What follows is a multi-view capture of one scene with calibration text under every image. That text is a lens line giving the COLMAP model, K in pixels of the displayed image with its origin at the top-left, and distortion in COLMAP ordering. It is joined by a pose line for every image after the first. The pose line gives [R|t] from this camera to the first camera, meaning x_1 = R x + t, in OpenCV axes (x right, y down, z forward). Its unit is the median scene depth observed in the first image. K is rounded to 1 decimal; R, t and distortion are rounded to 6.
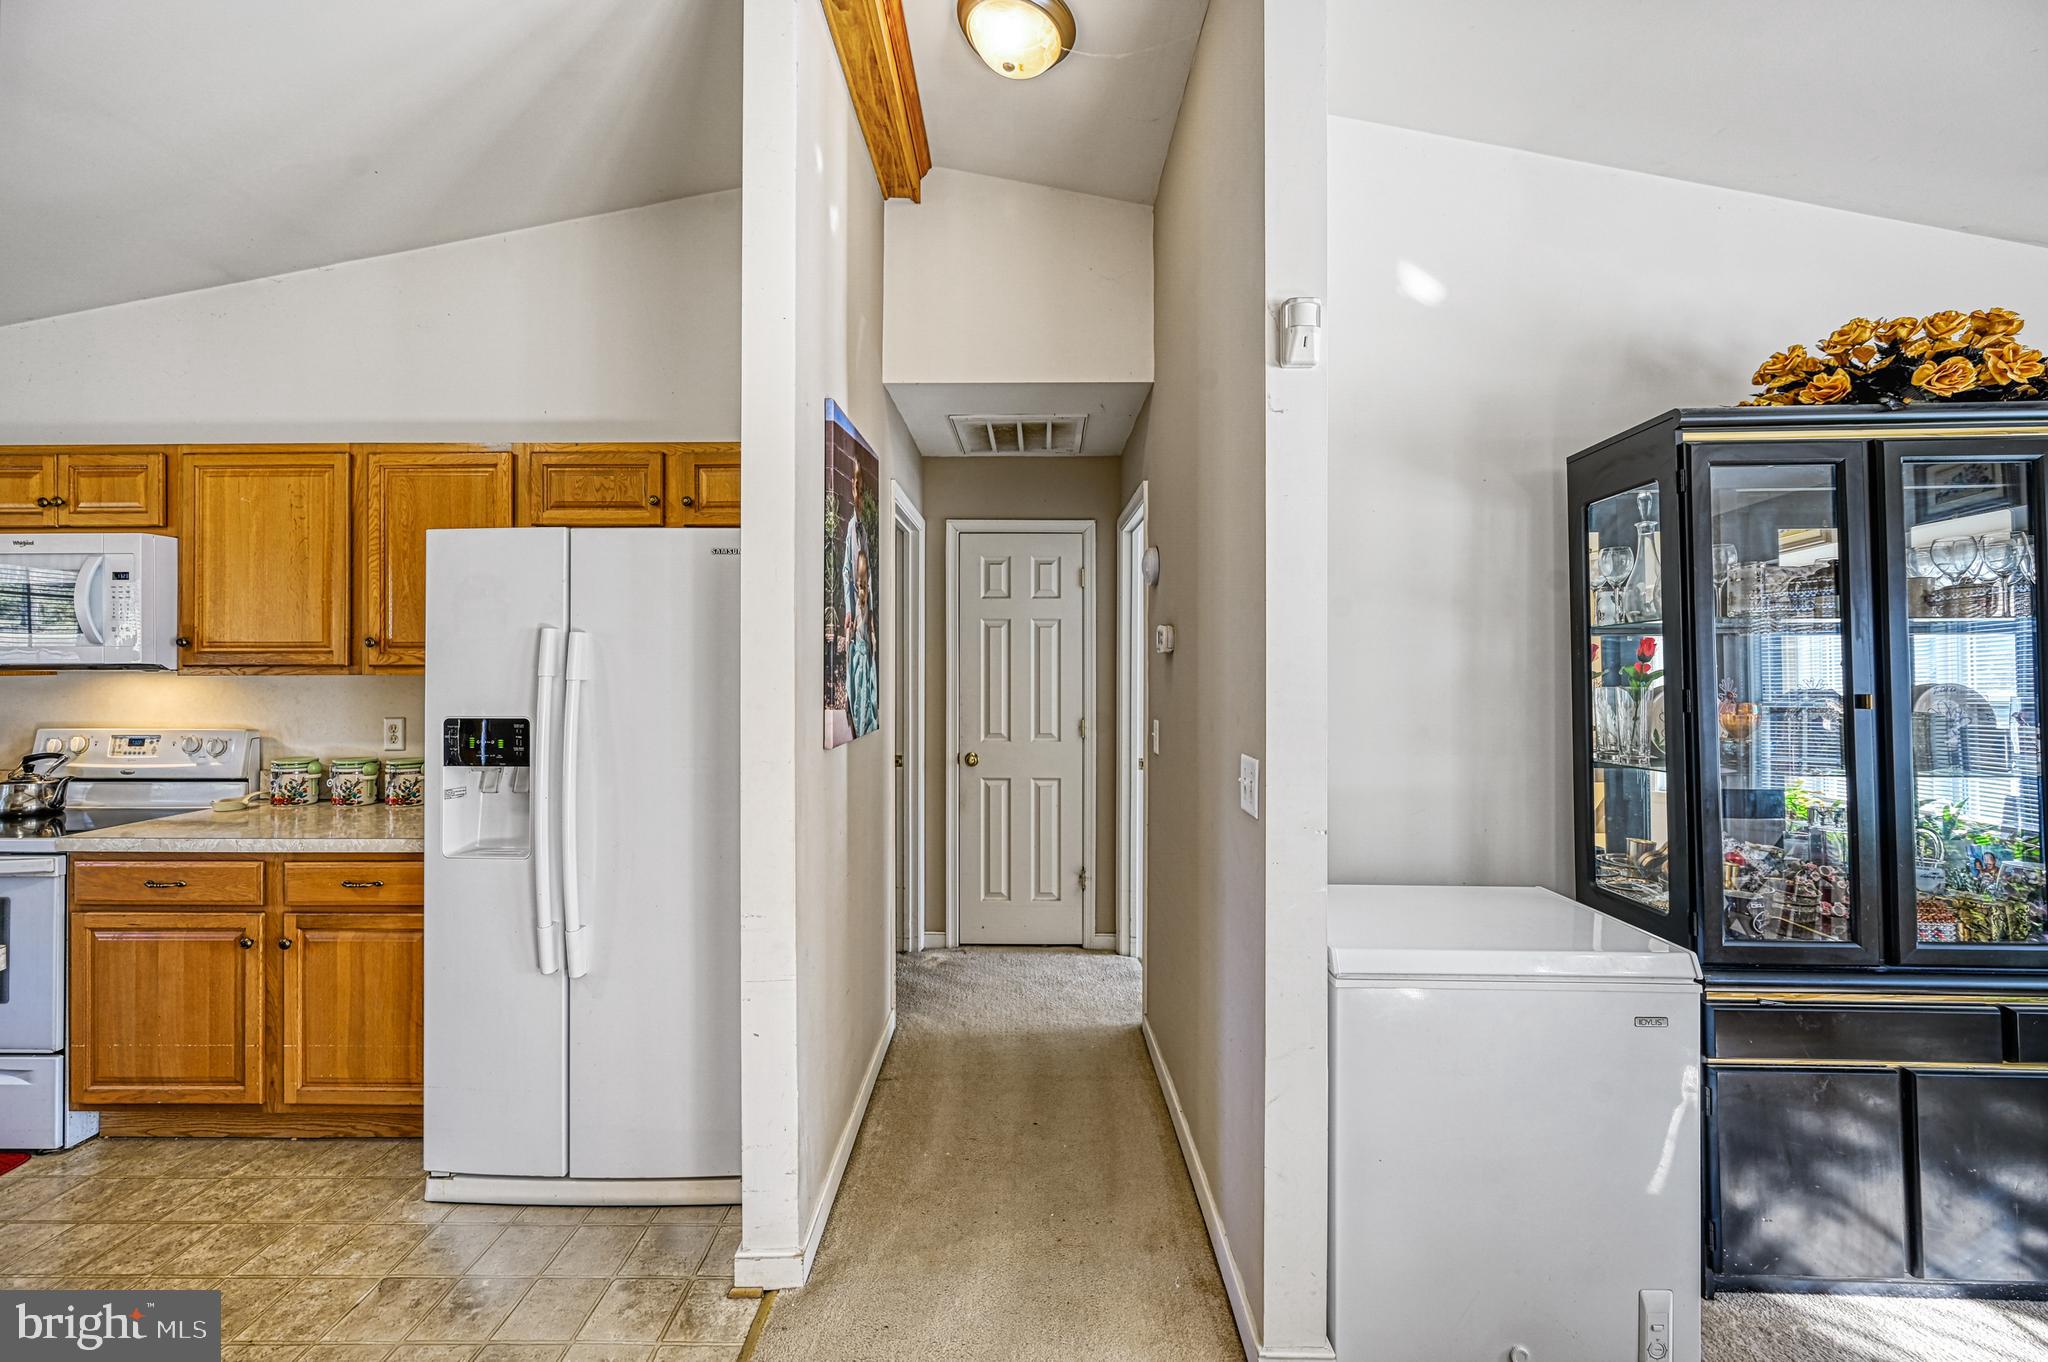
lens RADIAL K [[813.0, 0, 1028.3], [0, 813.0, 659.6], [0, 0, 1]] dist [0.000531, -0.000108]
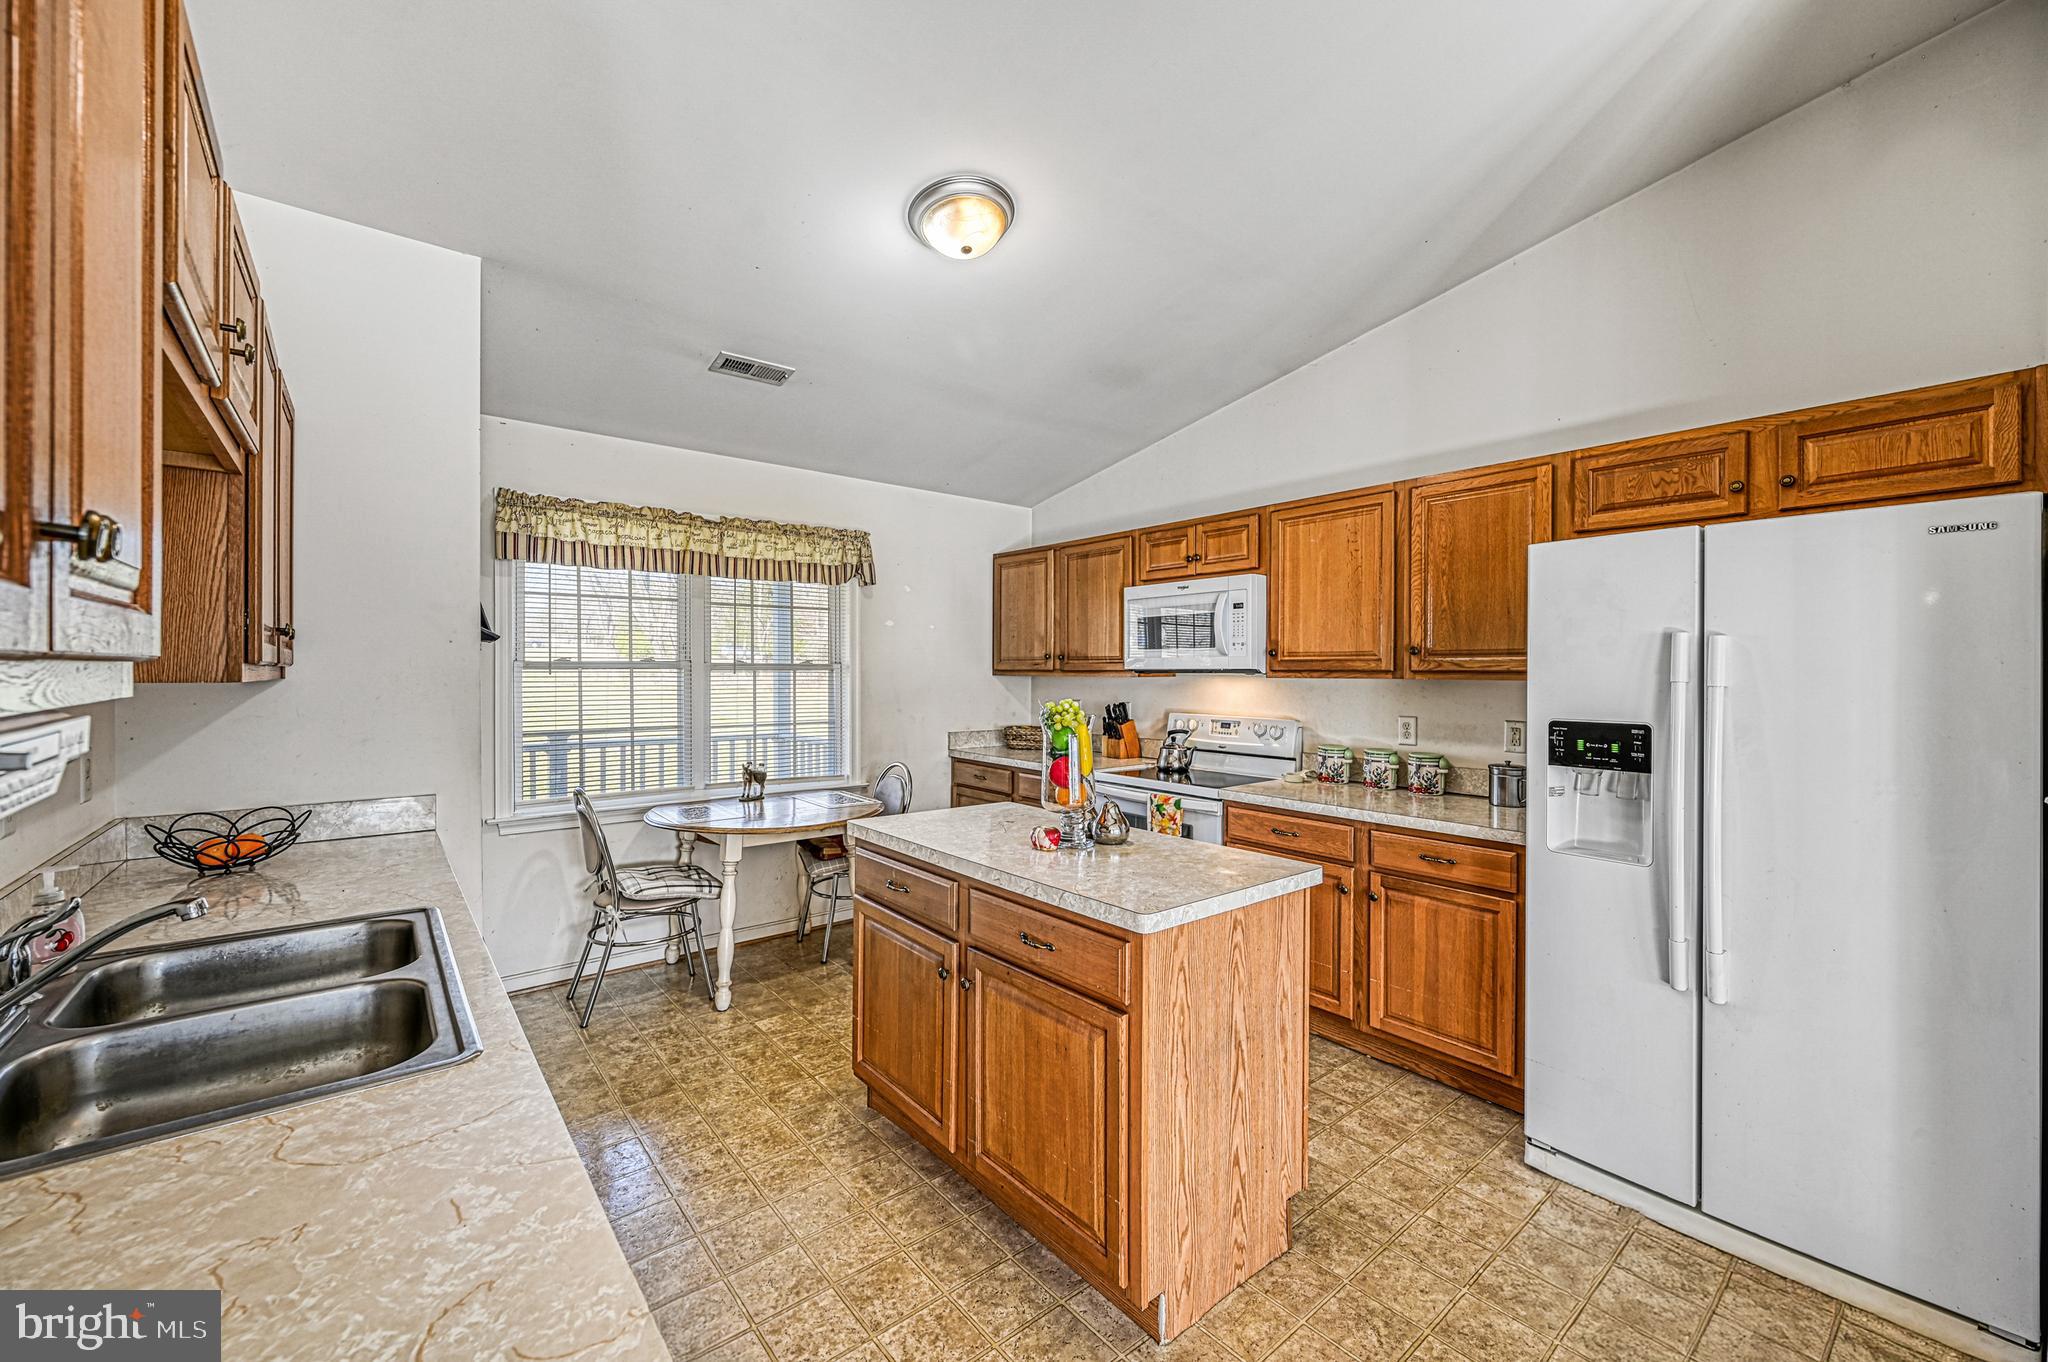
lens RADIAL K [[813.0, 0, 1036.7], [0, 813.0, 673.9], [0, 0, 1]] dist [0.000531, -0.000108]
pose [[0.642670, 0.007009, -0.766111, -0.267292], [-0.001635, 0.999968, 0.007777, 0.003451], [0.766141, -0.003746, 0.642661, -0.157545]]
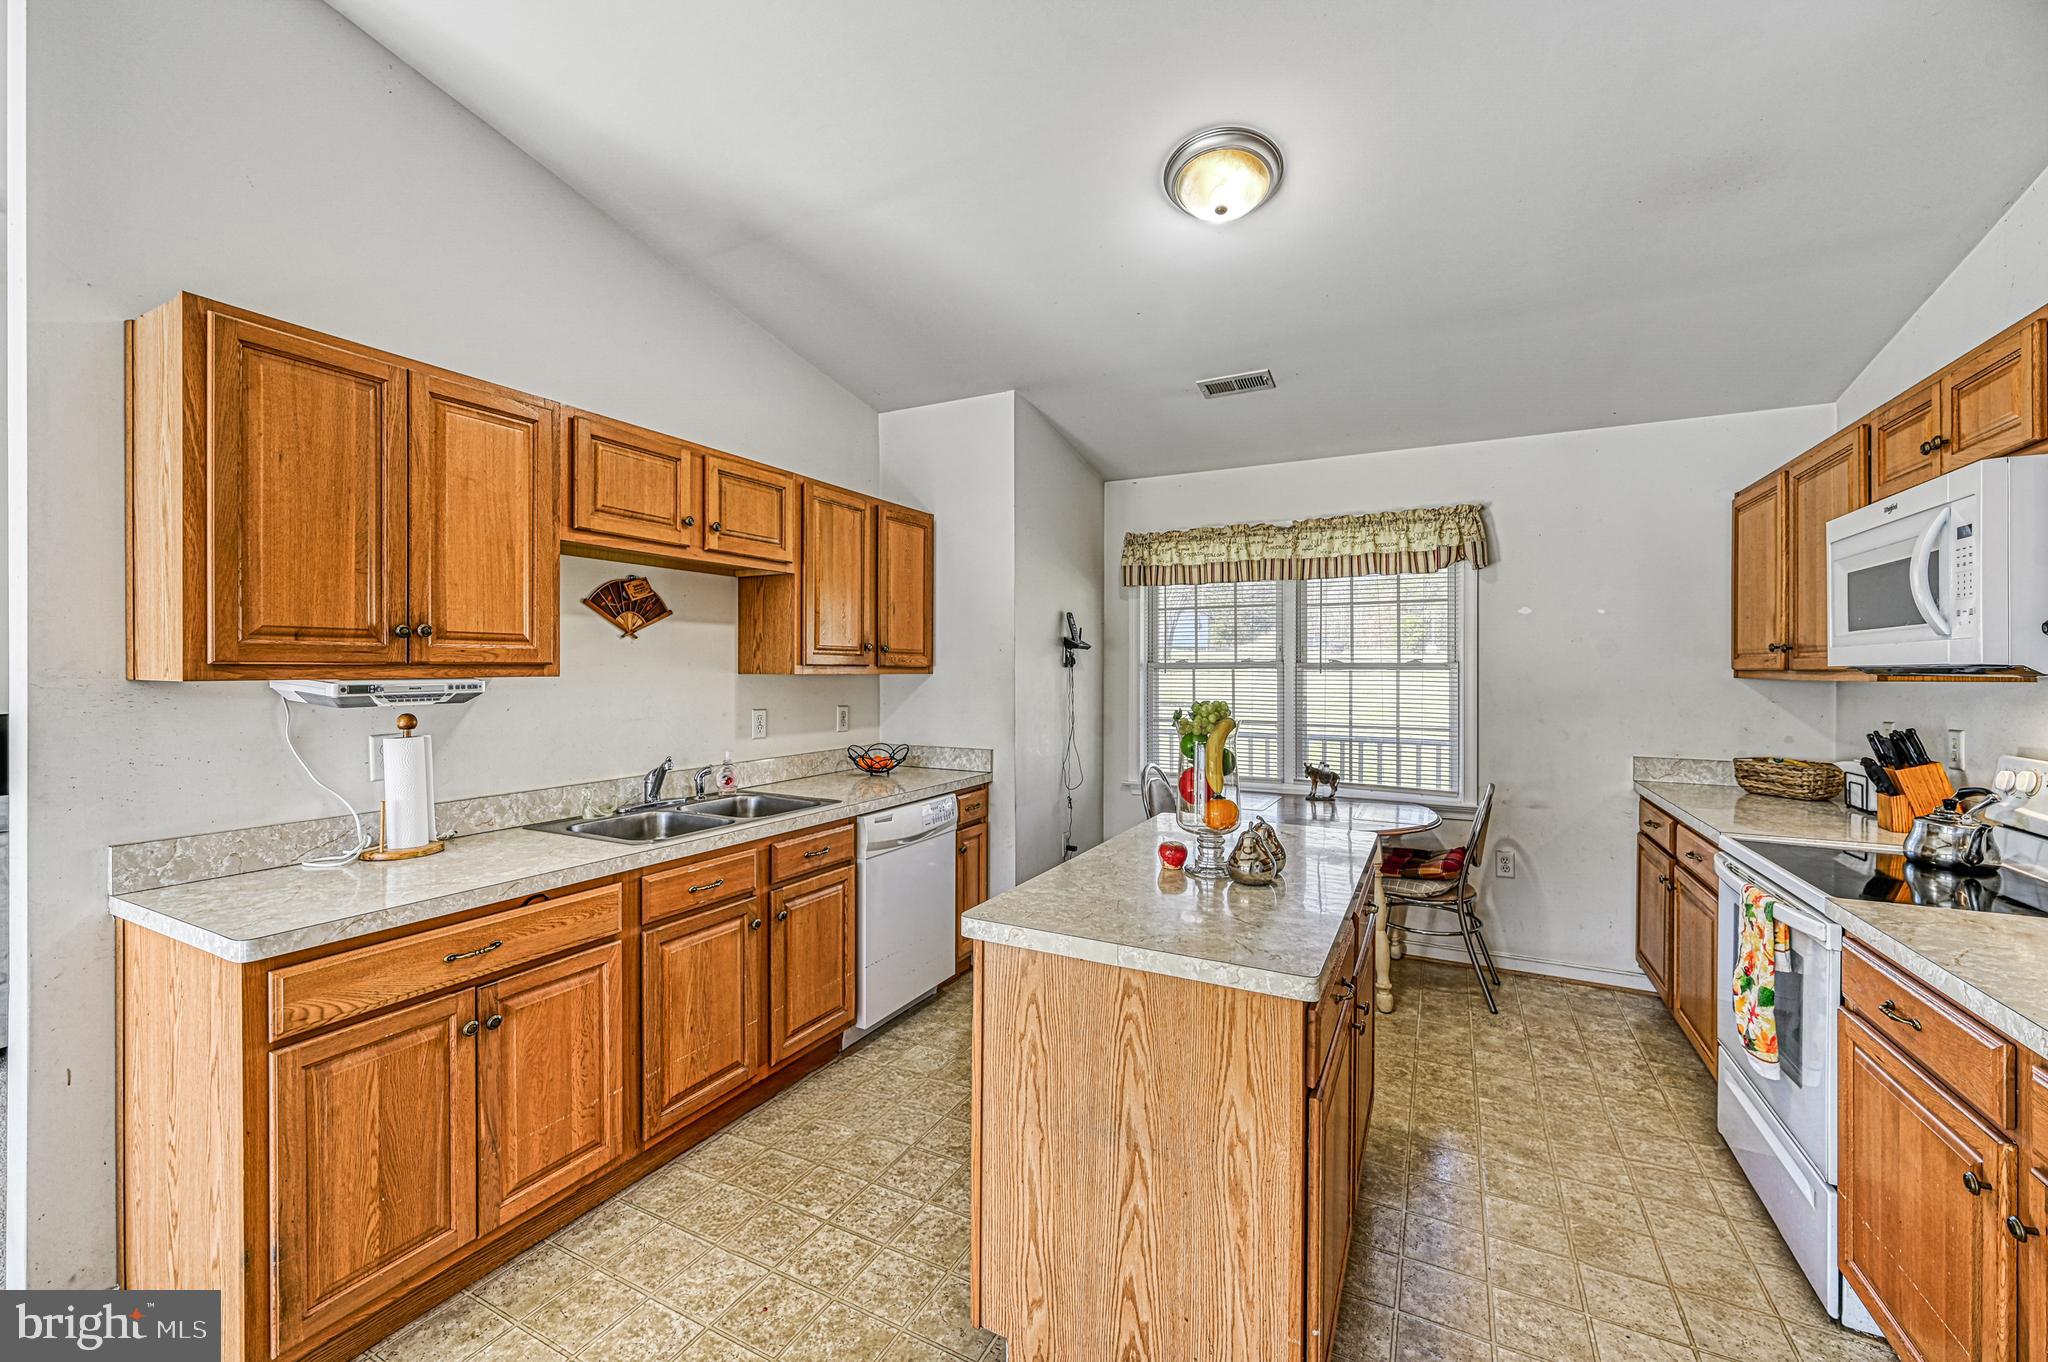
lens RADIAL K [[813.0, 0, 1020.3], [0, 813.0, 675.3], [0, 0, 1]] dist [0.000531, -0.000108]
pose [[-0.463896, 0.006641, -0.885865, -0.172875], [0.000221, 0.999973, 0.007381, 0.008501], [0.885890, 0.003228, -0.463885, 0.624169]]
